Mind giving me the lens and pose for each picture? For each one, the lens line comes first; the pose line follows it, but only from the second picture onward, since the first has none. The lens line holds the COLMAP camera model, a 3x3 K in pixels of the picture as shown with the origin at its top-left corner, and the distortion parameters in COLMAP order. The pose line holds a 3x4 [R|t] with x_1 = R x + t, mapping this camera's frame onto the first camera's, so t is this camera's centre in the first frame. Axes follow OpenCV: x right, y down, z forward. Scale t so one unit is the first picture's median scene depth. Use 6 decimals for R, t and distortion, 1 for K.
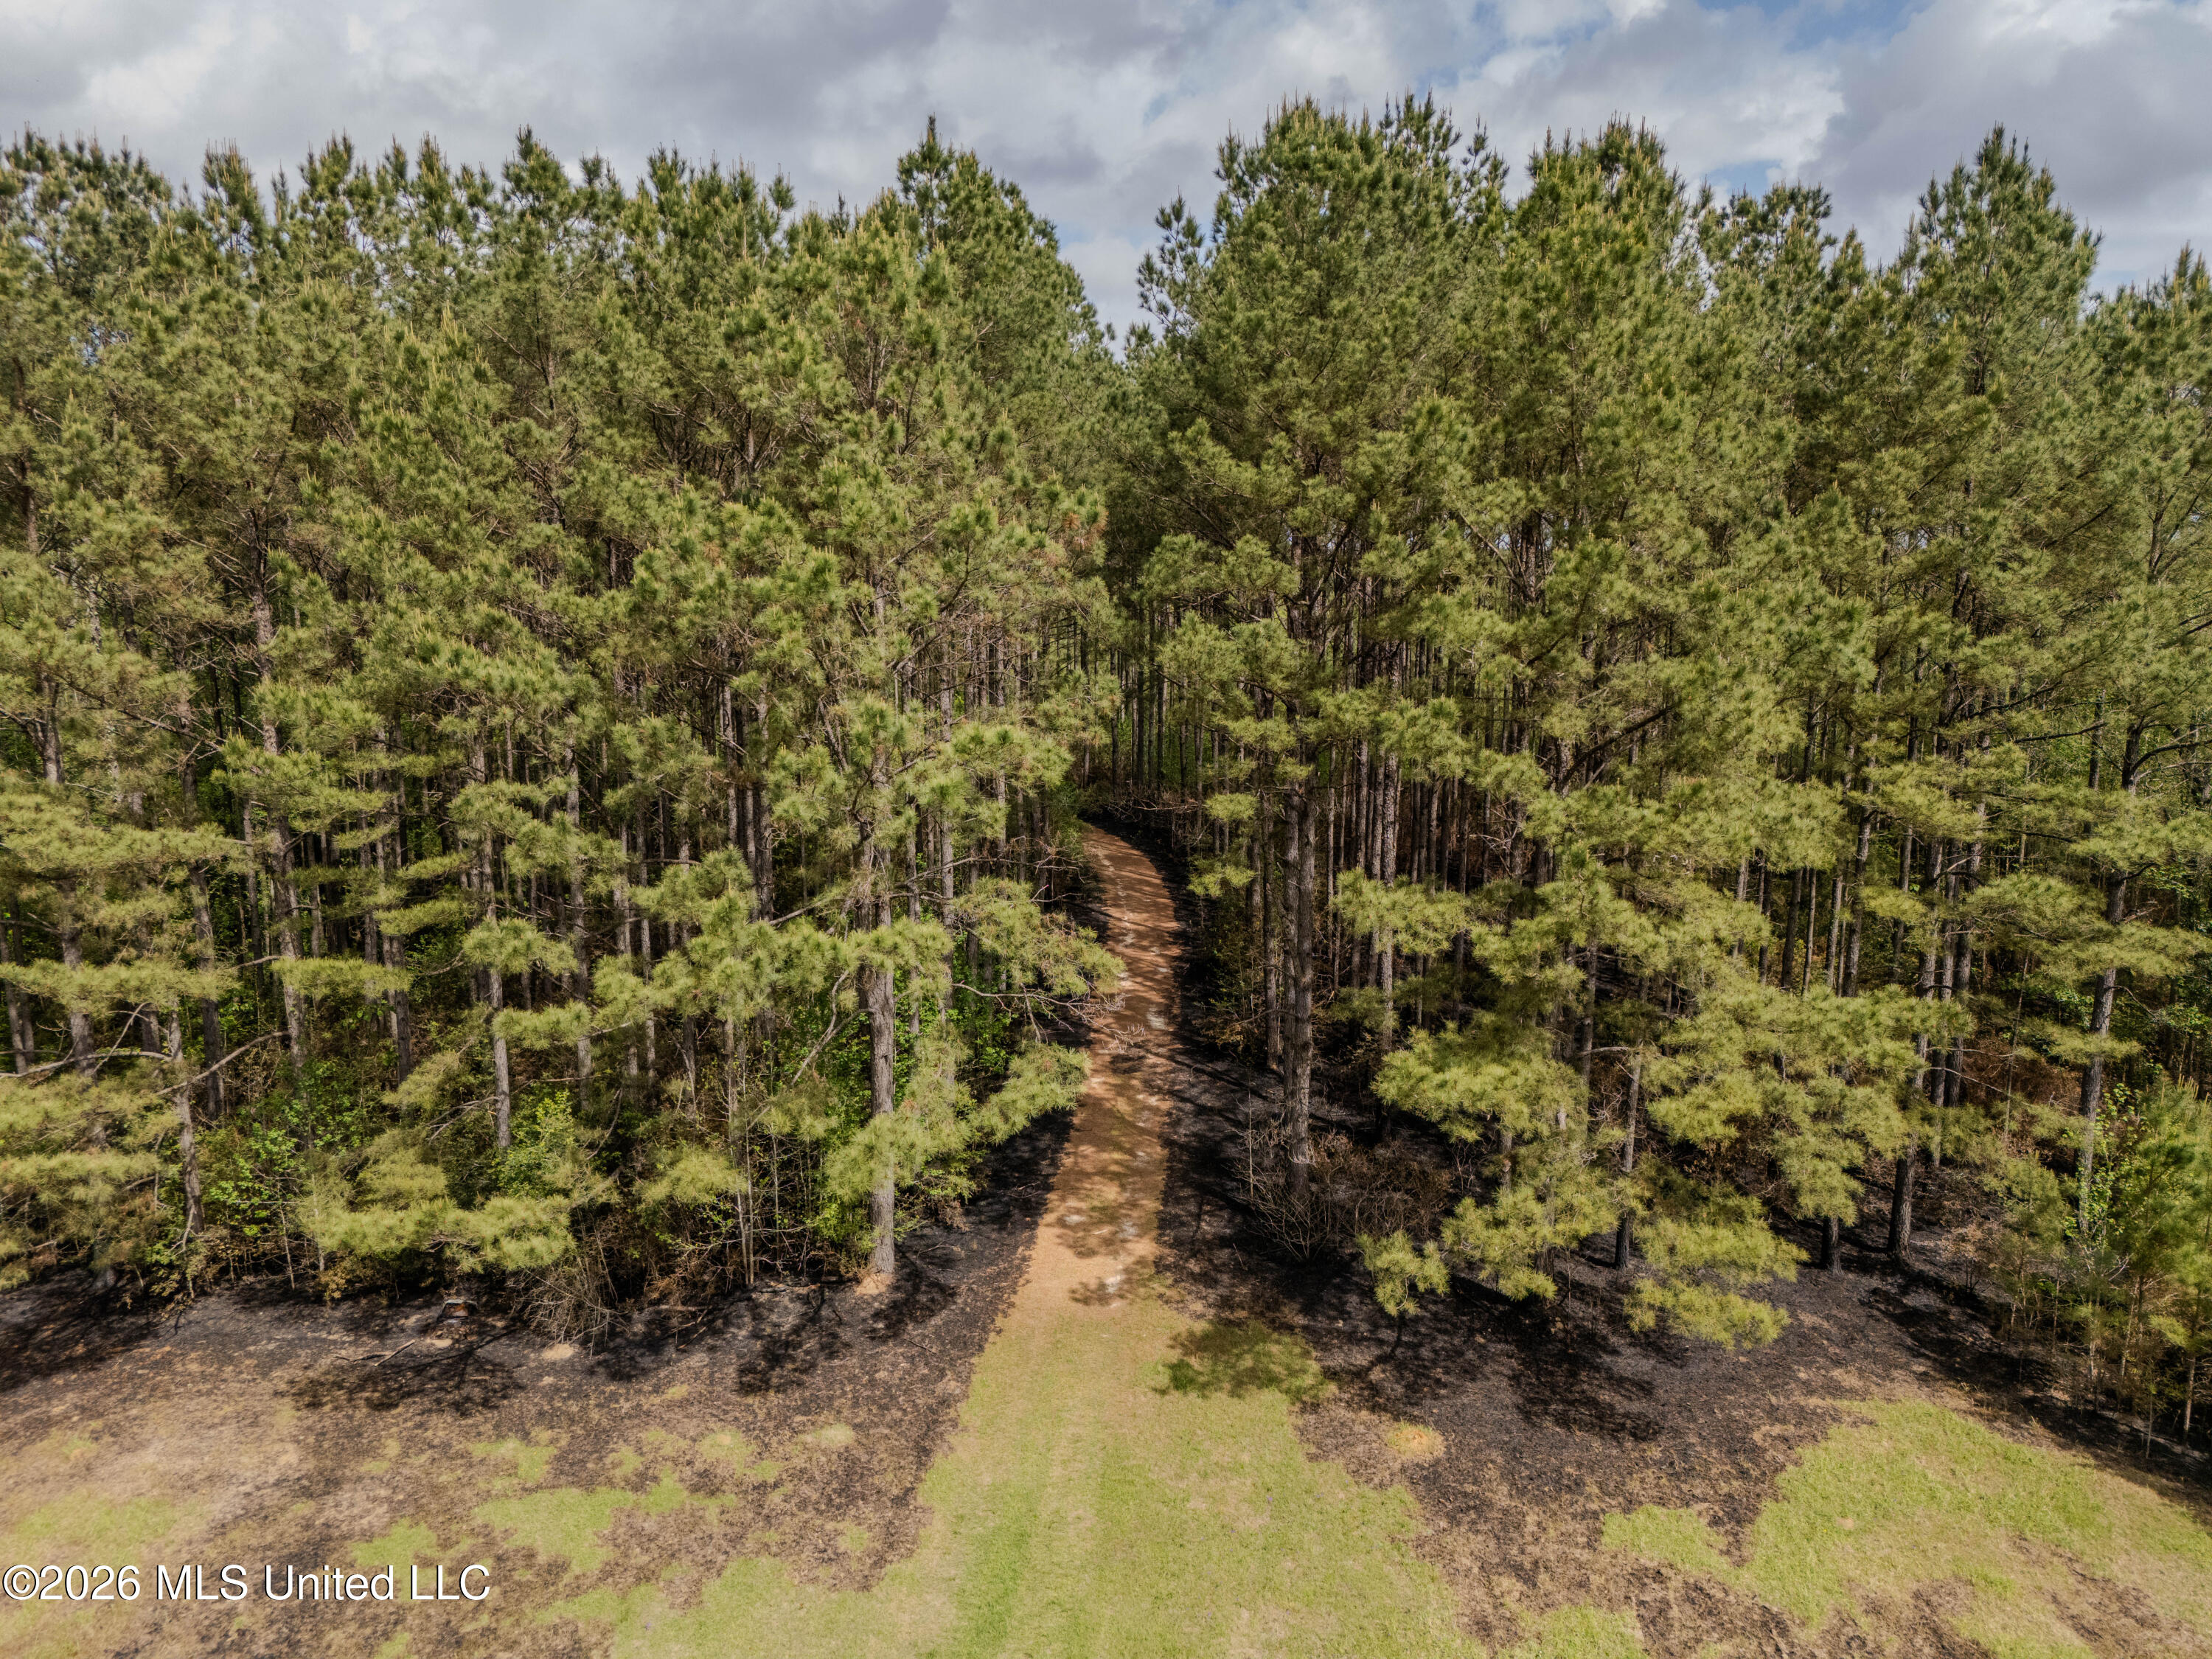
lens RADIAL K [[1562.5, 0, 1097.9], [0, 1562.5, 819.9], [0, 0, 1]] dist [0.041529, -0.004630]
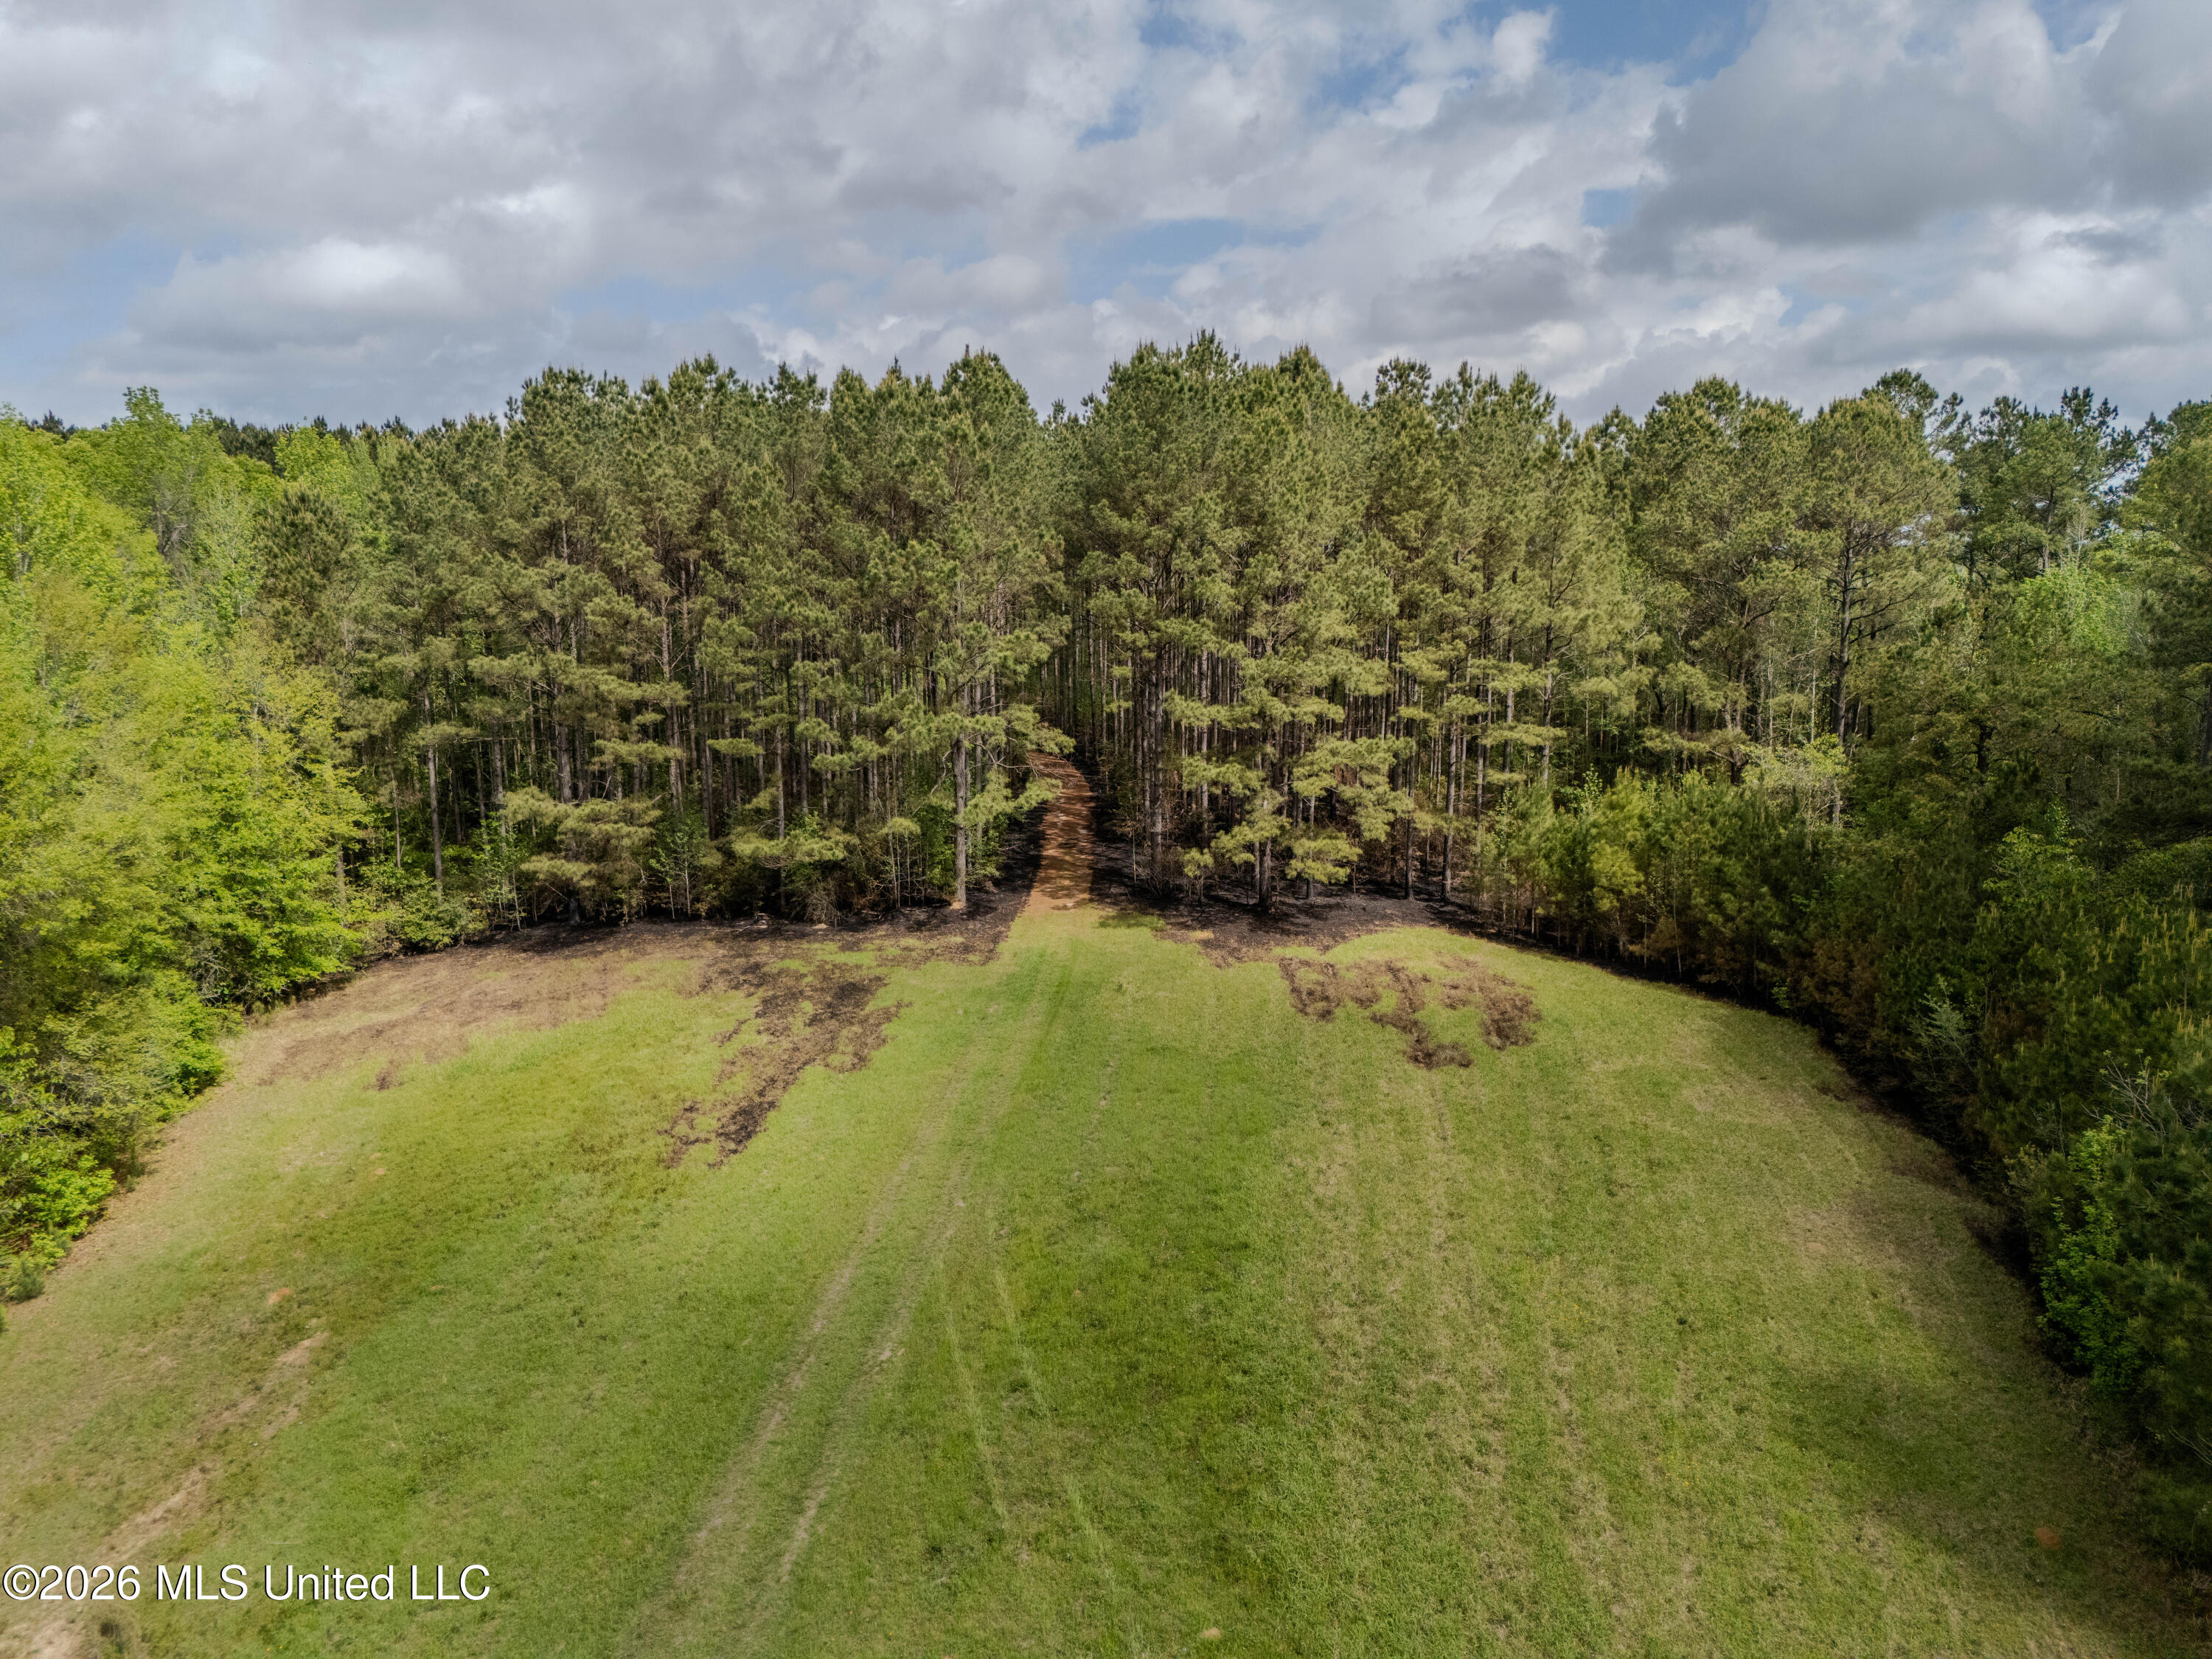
lens RADIAL K [[1562.5, 0, 1116.8], [0, 1562.5, 833.8], [0, 0, 1]] dist [0.041529, -0.004630]
pose [[0.997046, -0.019649, 0.074250, -0.096181], [0.018507, 0.999700, 0.016033, 0.194558], [-0.074543, -0.014611, 0.997111, -1.293719]]
